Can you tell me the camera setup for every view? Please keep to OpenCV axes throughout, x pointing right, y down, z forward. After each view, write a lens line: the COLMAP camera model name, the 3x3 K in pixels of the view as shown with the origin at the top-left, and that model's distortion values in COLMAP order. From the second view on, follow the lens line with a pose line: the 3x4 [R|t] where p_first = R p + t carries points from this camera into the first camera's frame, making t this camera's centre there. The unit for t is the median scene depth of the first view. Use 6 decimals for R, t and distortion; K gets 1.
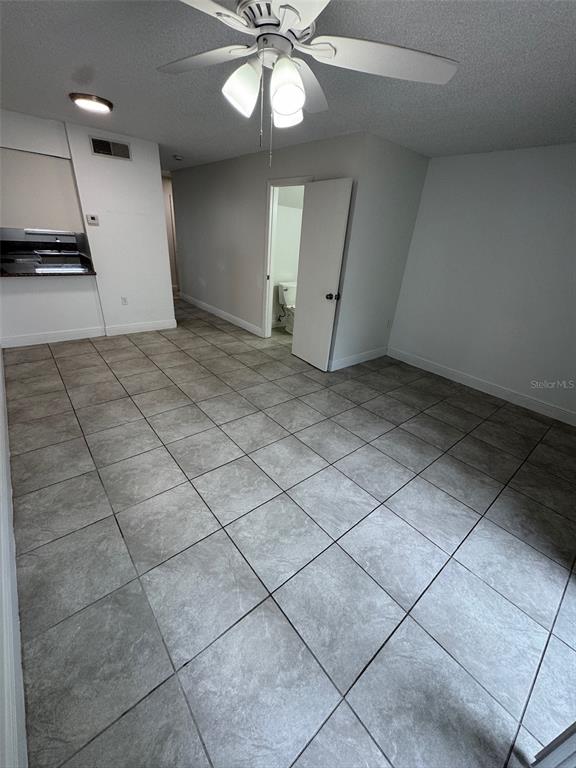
lens RADIAL K [[305.4, 0, 288.0], [0, 305.4, 384.0], [0, 0, 1]] dist [0.000000, -0.000038]
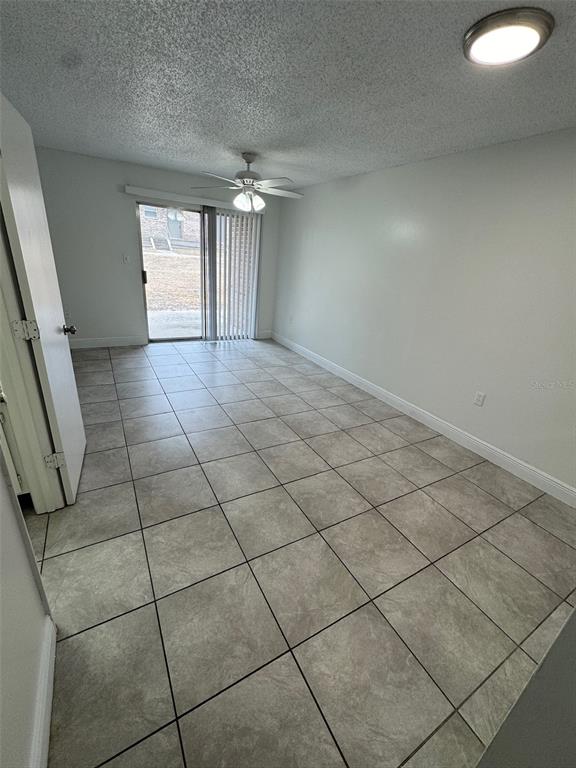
lens RADIAL K [[321.0, 0, 289.7], [0, 321.0, 382.8], [0, 0, 1]] dist [-0.001762, -0.000211]
pose [[-0.972463, -0.210504, 0.100017, -0.401270], [-0.064433, 0.655267, 0.752645, -0.785478], [-0.223973, 0.725475, -0.650786, 1.513643]]
